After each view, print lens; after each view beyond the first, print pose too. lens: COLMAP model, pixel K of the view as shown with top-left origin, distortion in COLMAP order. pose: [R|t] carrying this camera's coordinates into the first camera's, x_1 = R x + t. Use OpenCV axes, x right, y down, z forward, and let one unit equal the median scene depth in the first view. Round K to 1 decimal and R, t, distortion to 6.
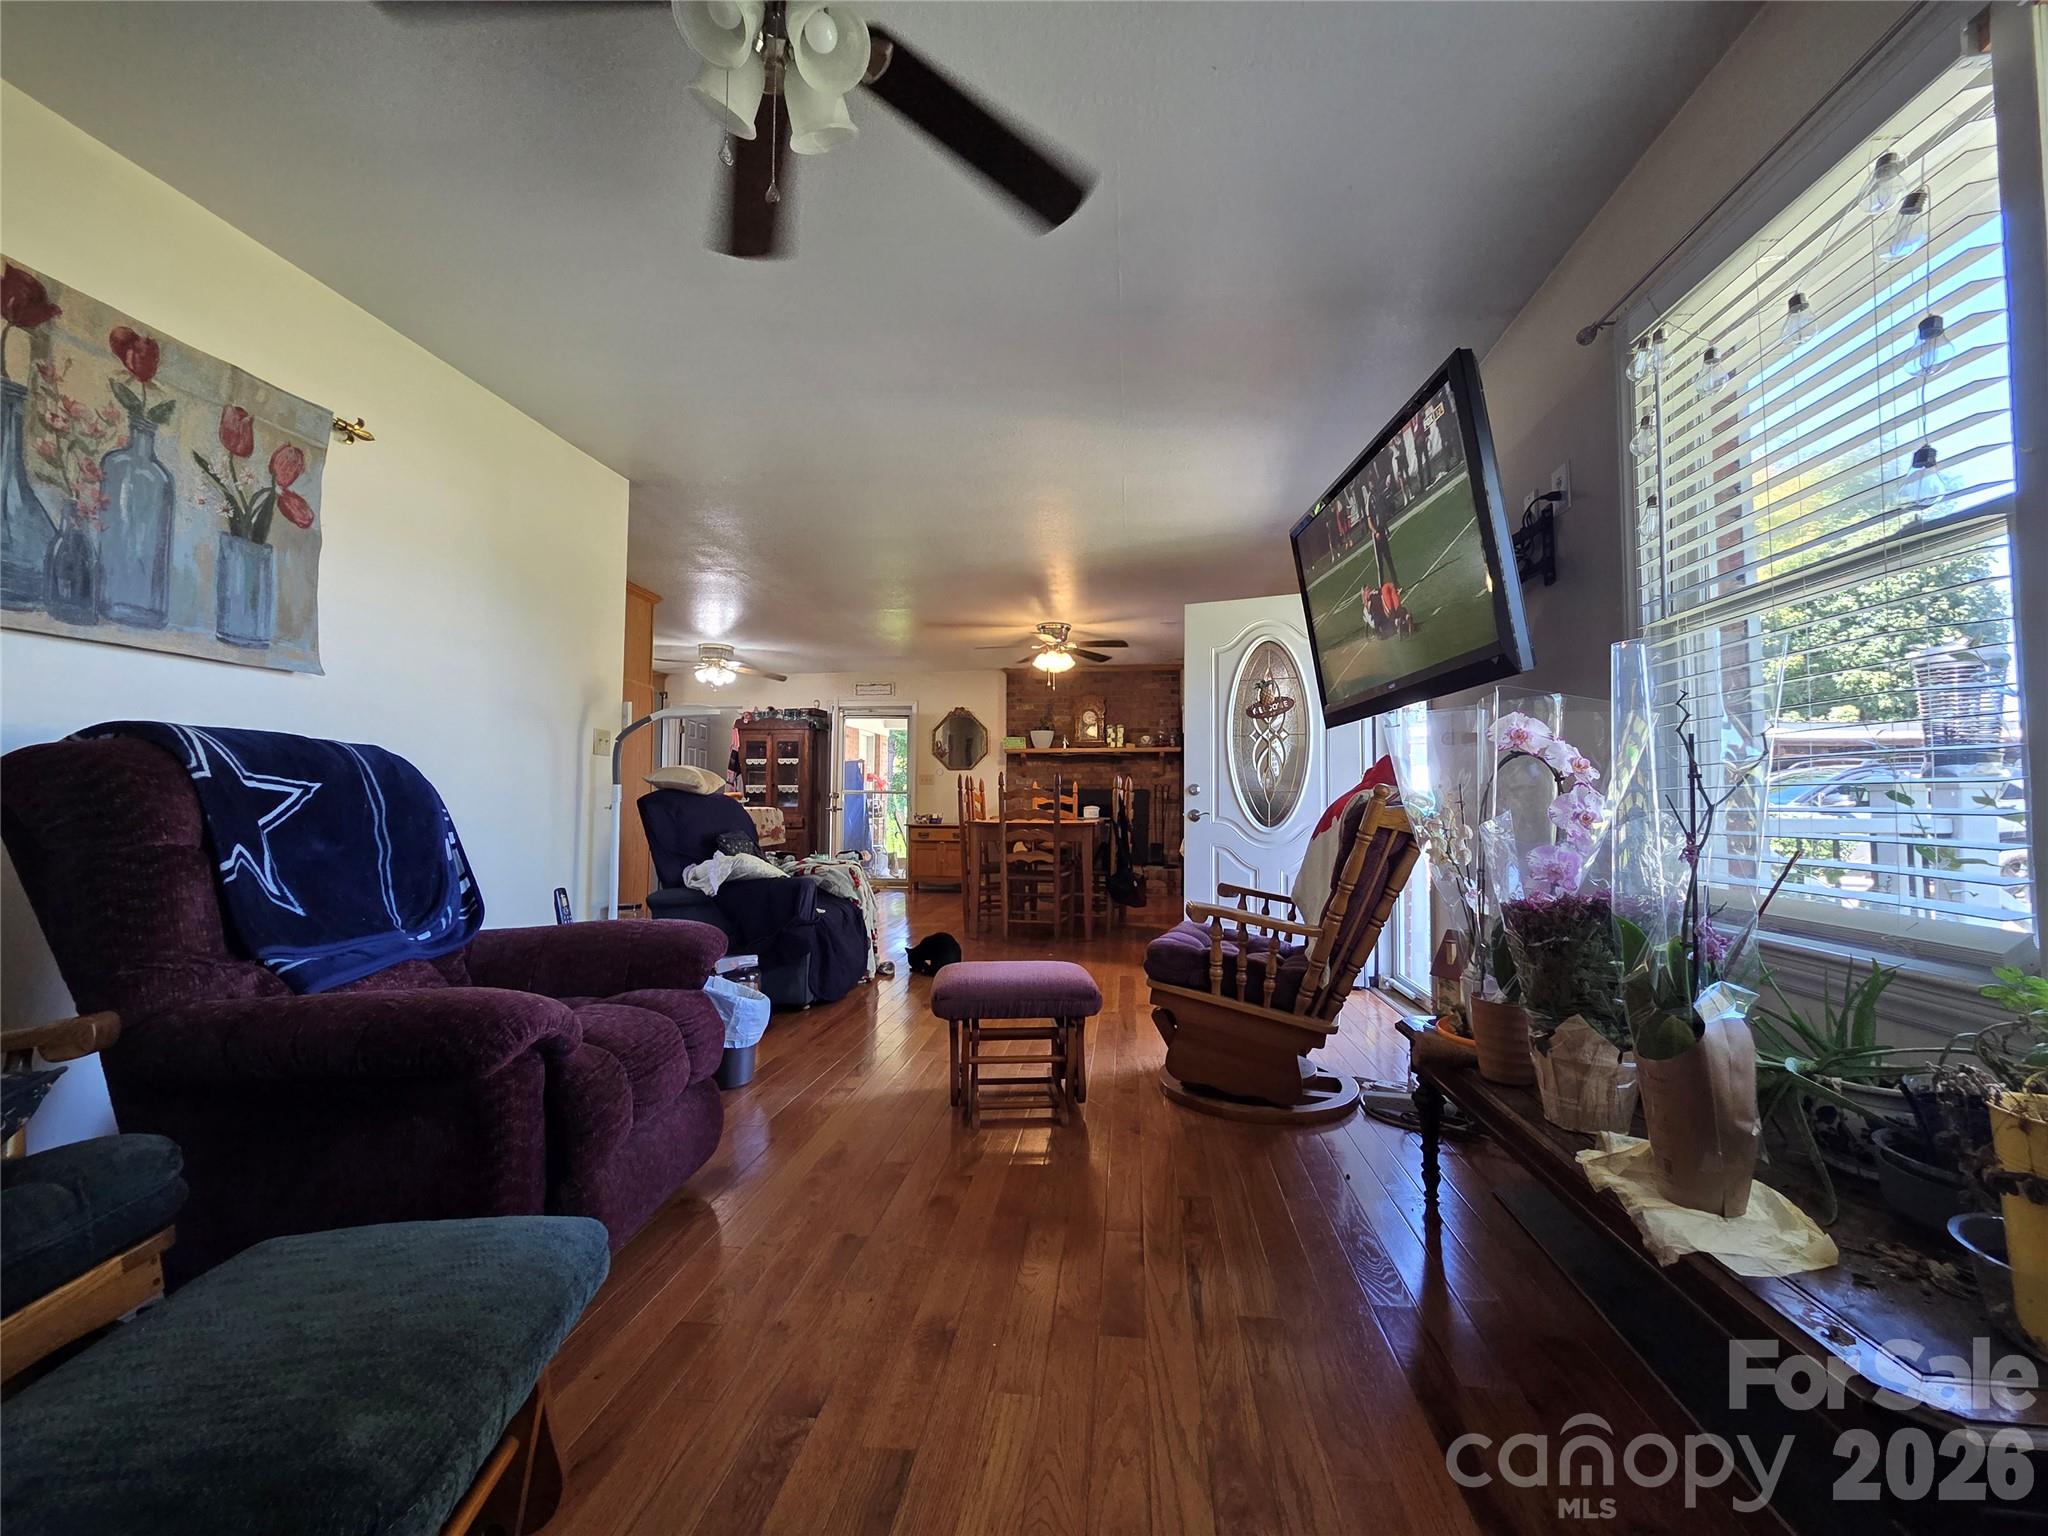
lens RADIAL K [[831.9, 0, 1035.9], [0, 831.9, 760.5], [0, 0, 1]] dist [0.000164, 0.000080]
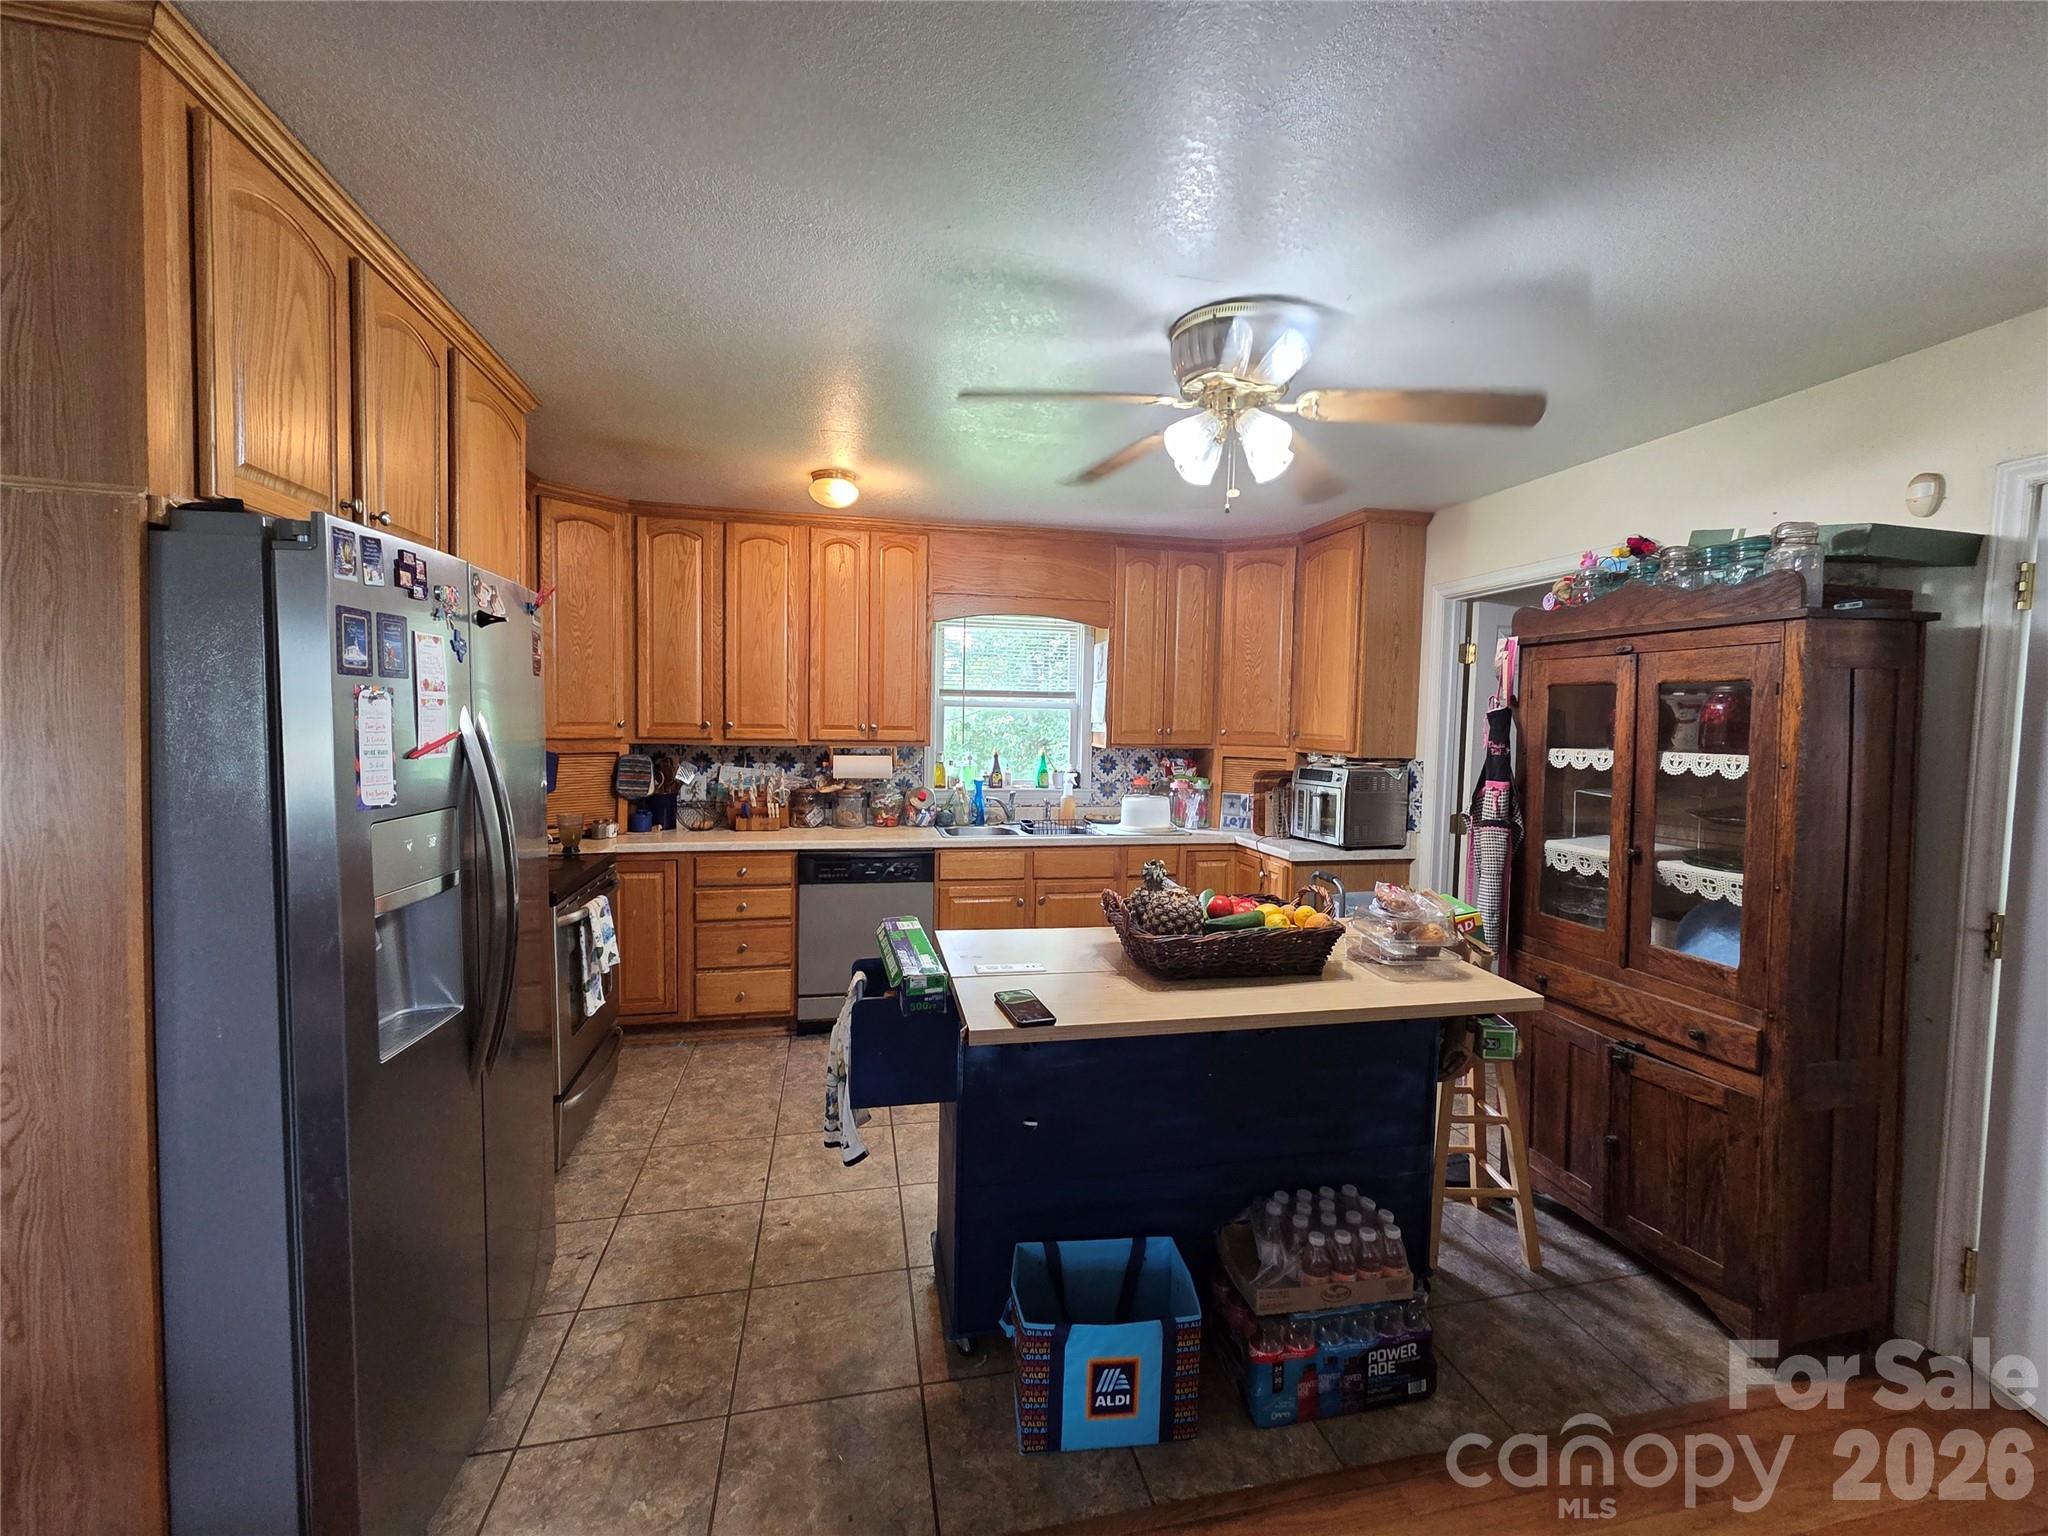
lens RADIAL K [[831.9, 0, 1035.9], [0, 831.9, 760.5], [0, 0, 1]] dist [0.000164, 0.000080]
pose [[0.317554, 0.050781, -0.946879, -0.138247], [0.031064, 0.997472, 0.063912, -0.021249], [0.947731, -0.049710, 0.315174, 0.758265]]
